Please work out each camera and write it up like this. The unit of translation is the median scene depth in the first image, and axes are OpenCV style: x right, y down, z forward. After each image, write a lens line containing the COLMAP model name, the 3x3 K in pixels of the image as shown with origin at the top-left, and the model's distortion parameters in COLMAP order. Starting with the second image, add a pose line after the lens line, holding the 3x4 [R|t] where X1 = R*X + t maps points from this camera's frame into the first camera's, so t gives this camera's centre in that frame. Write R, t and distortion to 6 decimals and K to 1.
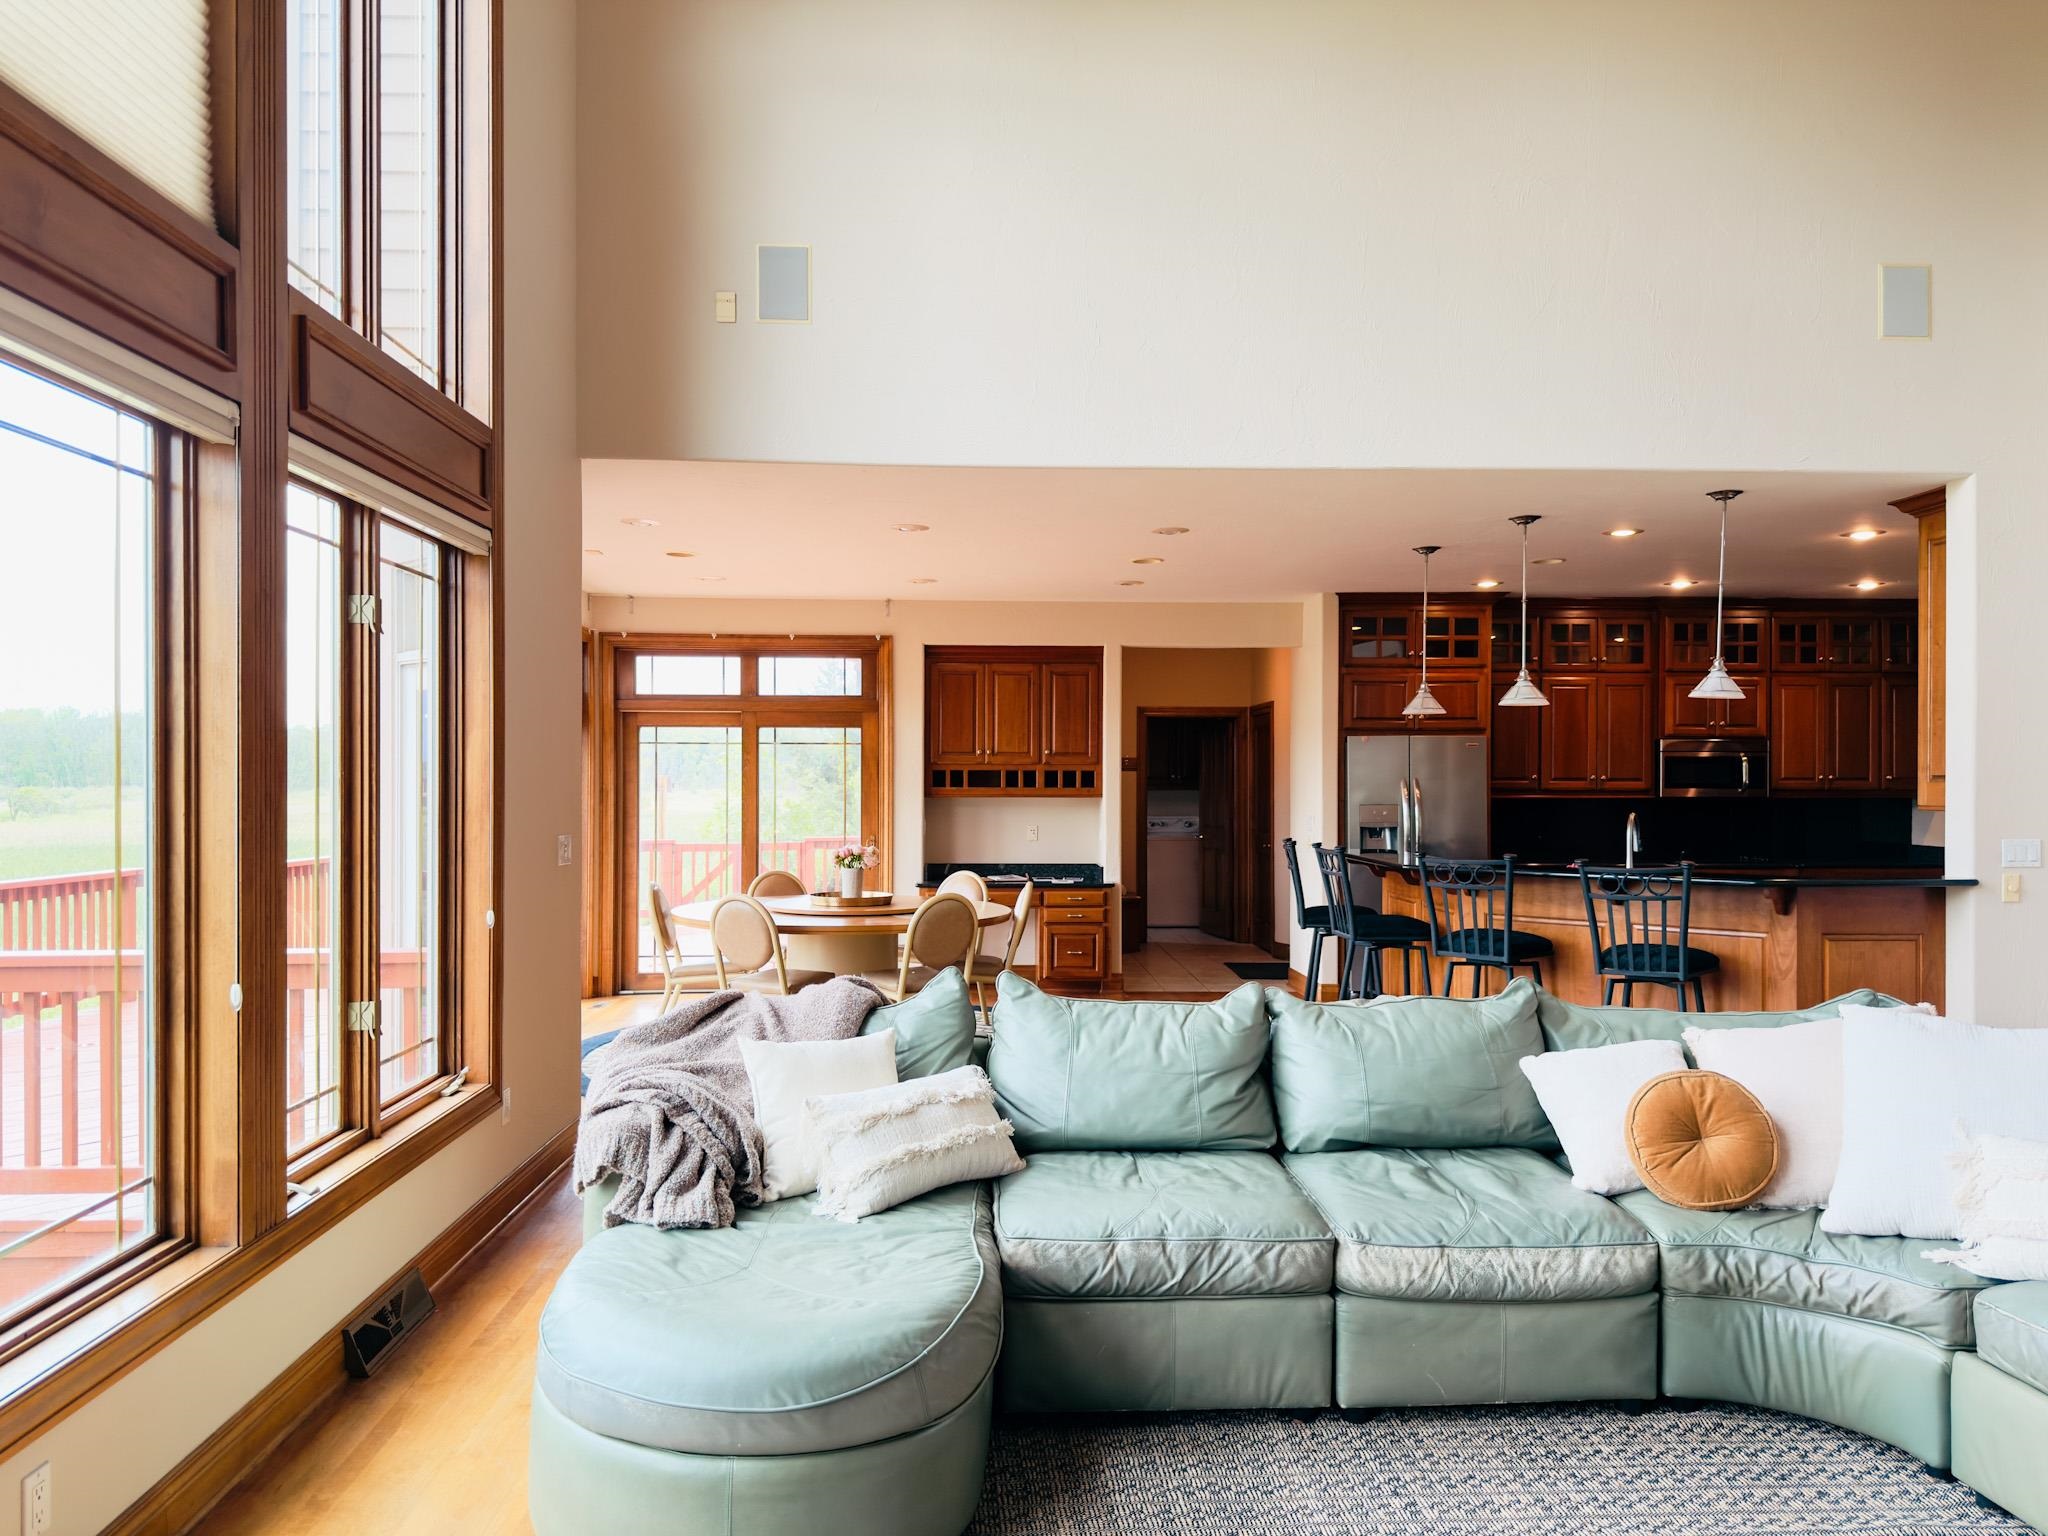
lens RADIAL K [[1384.3, 0, 1024.0], [0, 1384.3, 768.0], [0, 0, 1]] dist [0.049705, -0.051315]
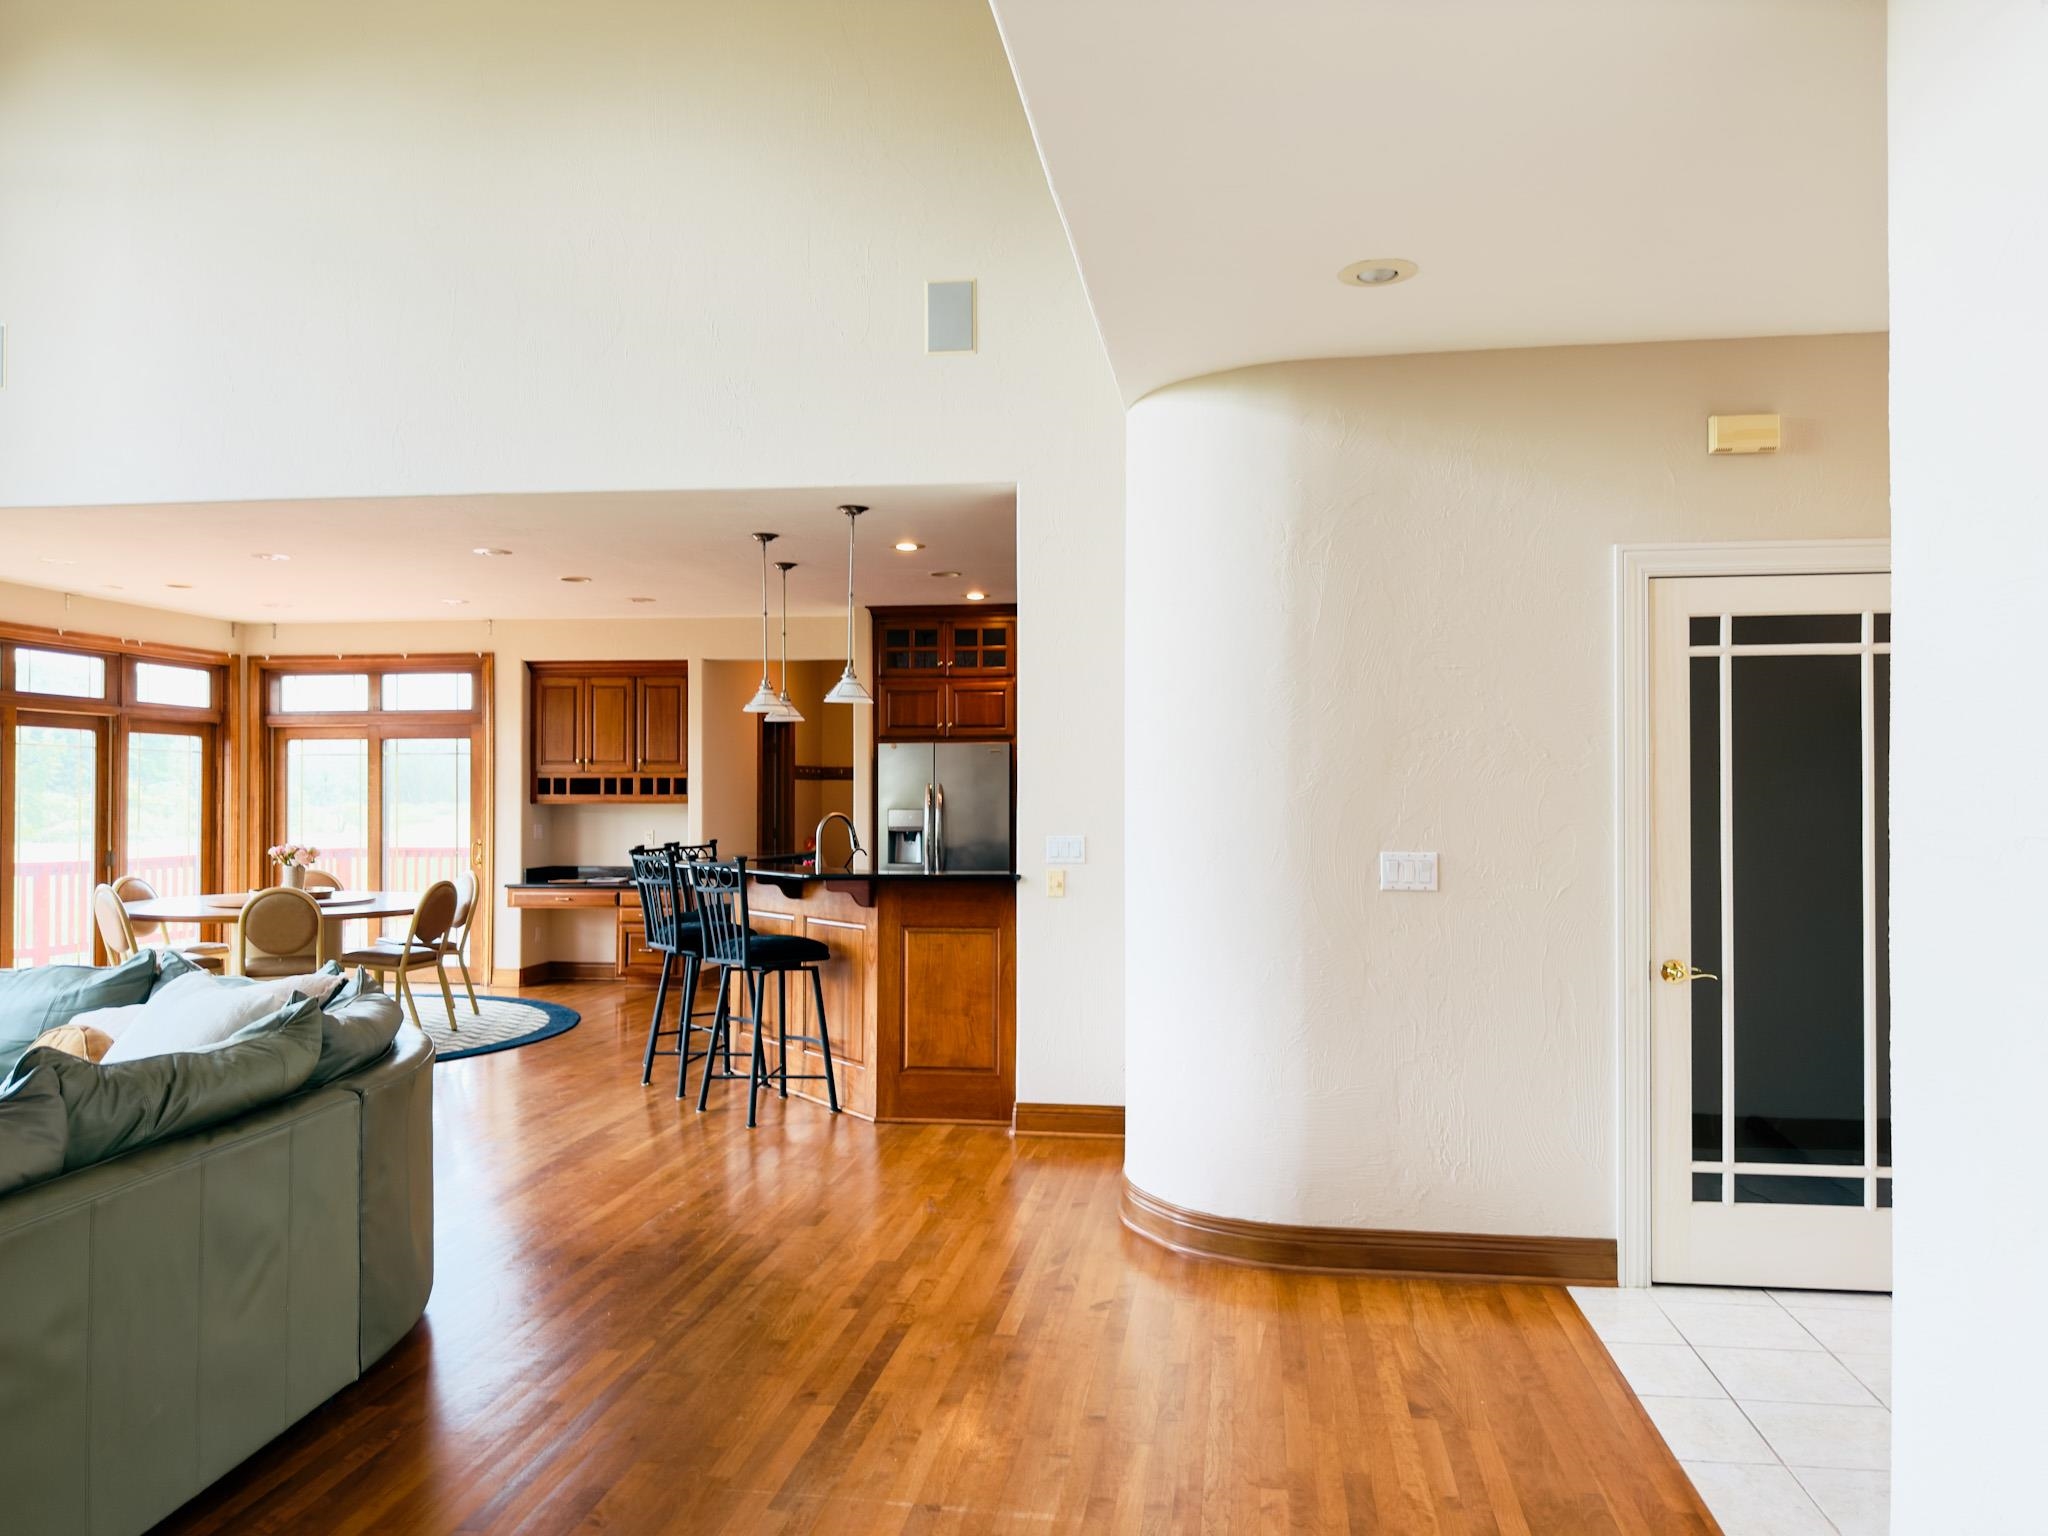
lens RADIAL K [[1386.2, 0, 1024.0], [0, 1386.2, 768.0], [0, 0, 1]] dist [0.162793, -0.195830]
pose [[0.985007, -0.005415, -0.172432, 0.494989], [0.003588, 0.999934, -0.010905, 0.006872], [0.172479, 0.010123, 0.984961, -0.008226]]
